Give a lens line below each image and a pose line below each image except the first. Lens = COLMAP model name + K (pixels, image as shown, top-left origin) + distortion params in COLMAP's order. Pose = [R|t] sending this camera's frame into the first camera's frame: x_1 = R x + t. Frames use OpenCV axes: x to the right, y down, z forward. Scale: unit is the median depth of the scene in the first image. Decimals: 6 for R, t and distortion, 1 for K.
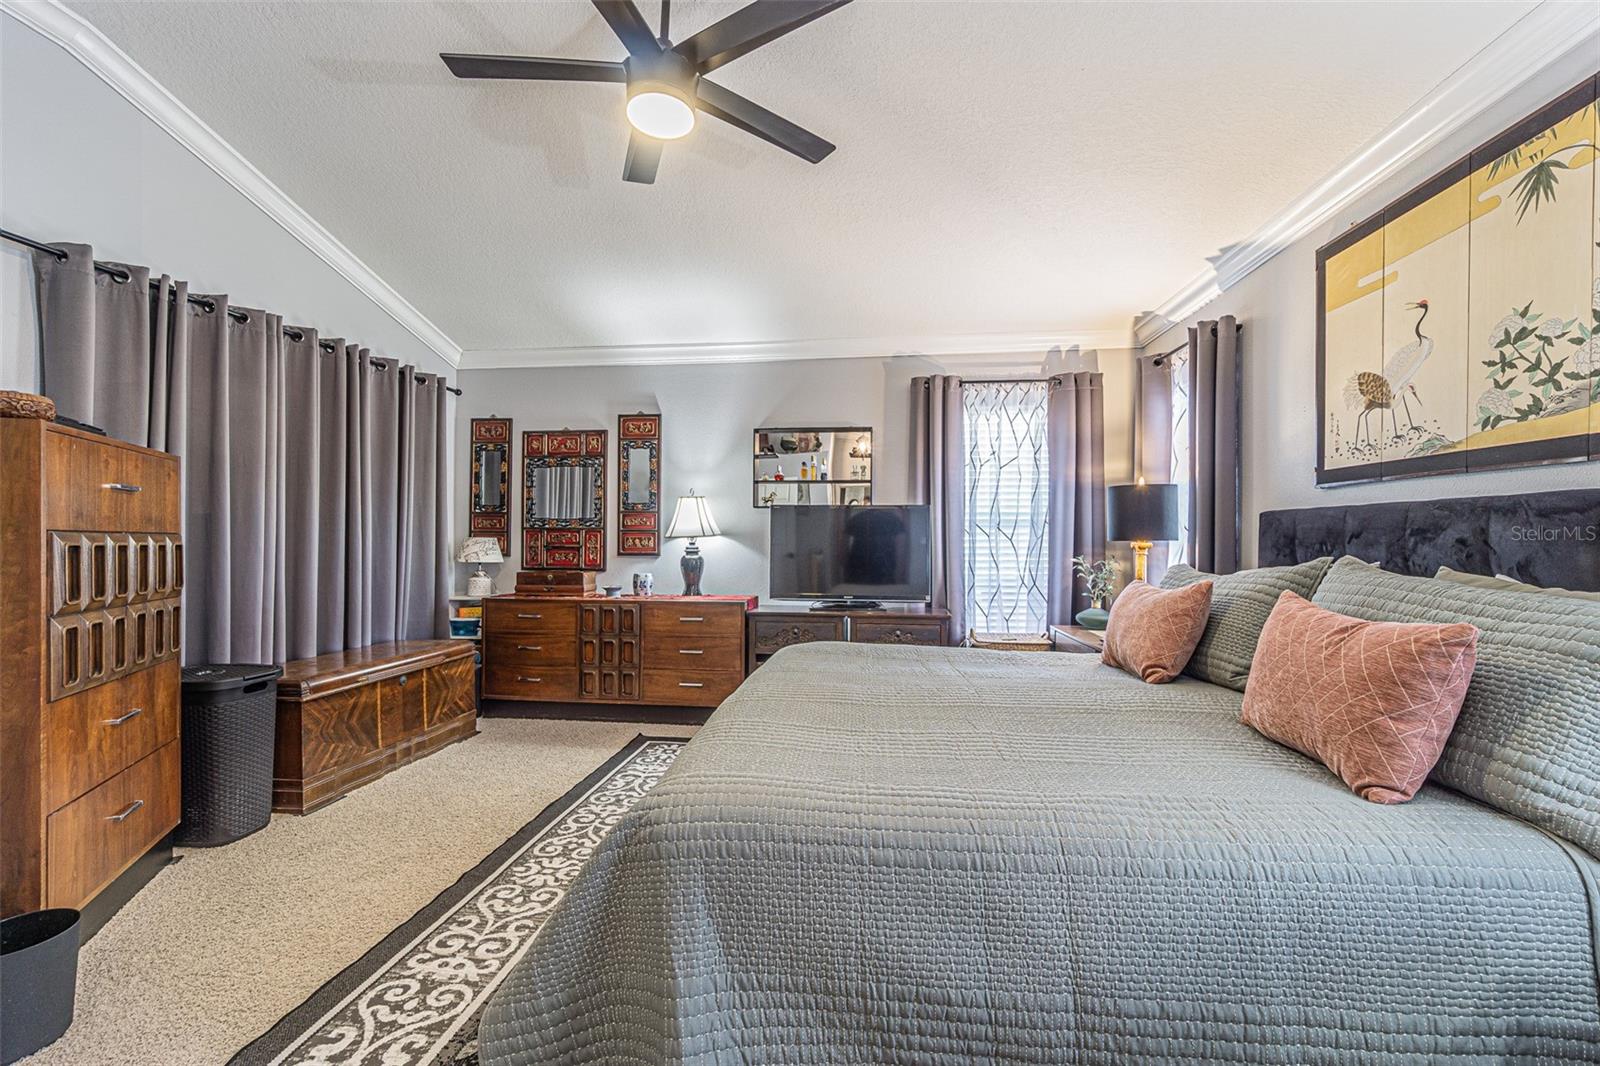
lens RADIAL K [[693.5, 0, 797.1], [0, 693.5, 532.7], [0, 0, 1]] dist [0.001213, -0.003372]
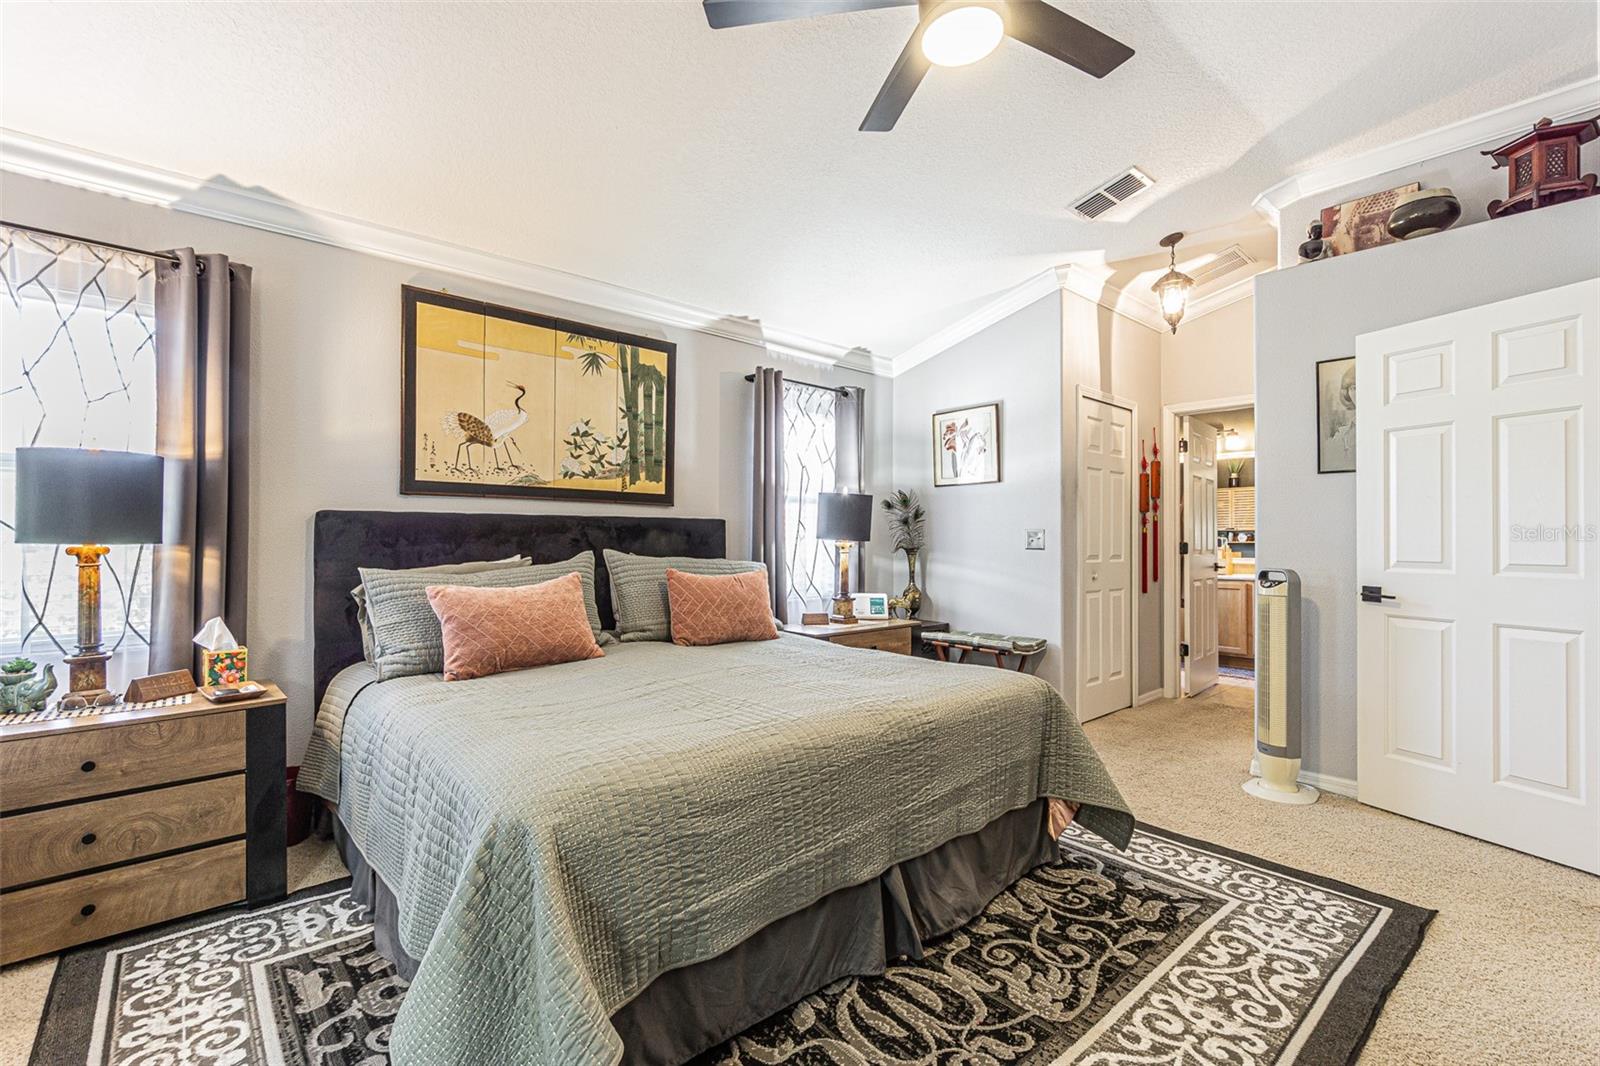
lens RADIAL K [[693.5, 0, 792.0], [0, 693.5, 536.4], [0, 0, 1]] dist [0.001213, -0.003372]
pose [[-0.736103, -0.005572, 0.676847, -0.696776], [-0.009213, 0.999956, -0.001787, 0.001092], [-0.676807, -0.007551, -0.736122, 2.001963]]
